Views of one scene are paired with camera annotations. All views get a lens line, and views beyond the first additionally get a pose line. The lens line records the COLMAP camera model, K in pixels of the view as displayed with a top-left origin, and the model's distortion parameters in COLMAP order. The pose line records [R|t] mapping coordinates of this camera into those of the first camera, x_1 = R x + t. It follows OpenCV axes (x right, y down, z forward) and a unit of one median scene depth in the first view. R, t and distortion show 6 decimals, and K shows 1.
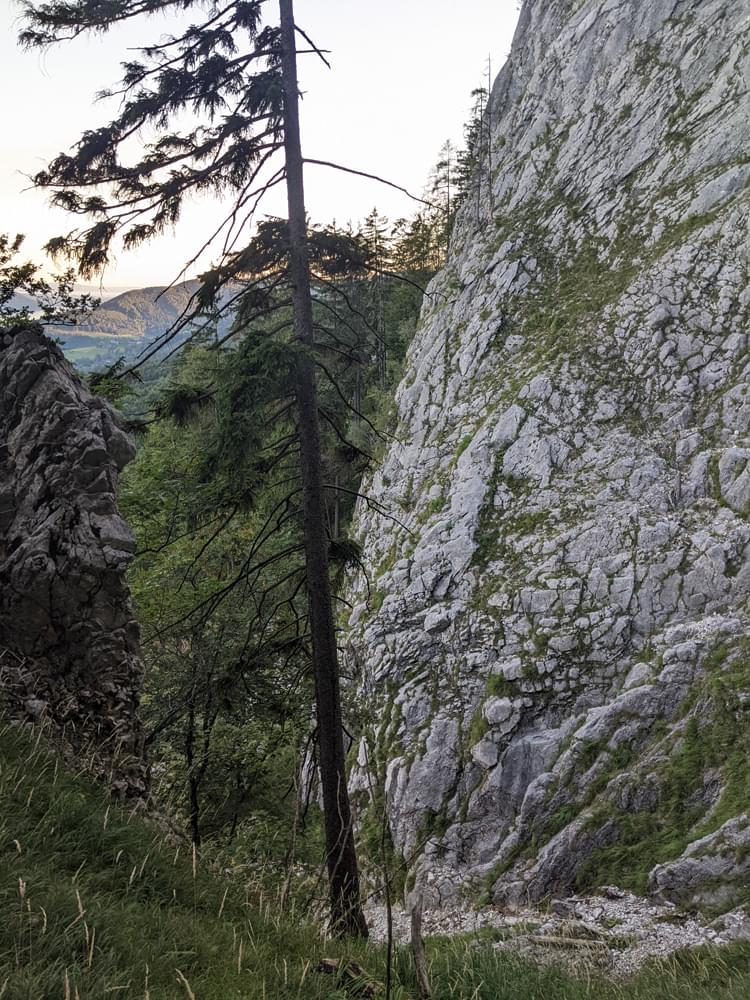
lens RADIAL K [[788.4, 0, 368.8], [0, 788.4, 503.8], [0, 0, 1]] dist [0.042868, -0.094330]
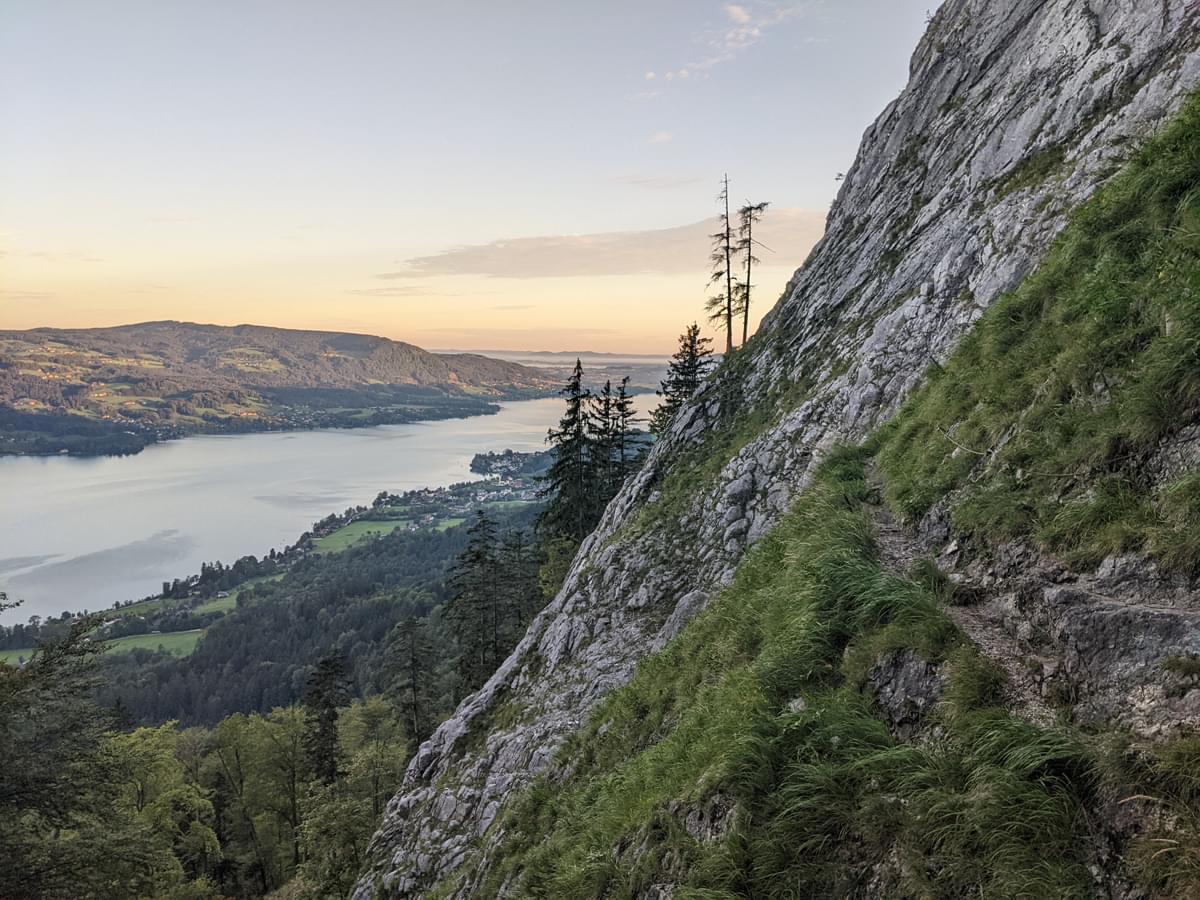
lens RADIAL K [[946.1, 0, 634.6], [0, 946.1, 456.9], [0, 0, 1]] dist [0.042868, -0.094330]
pose [[0.835280, 0.065217, -0.545944, 0.781747], [-0.157835, 0.979590, -0.124464, -0.129852], [0.526684, 0.190131, 0.828525, 0.149822]]
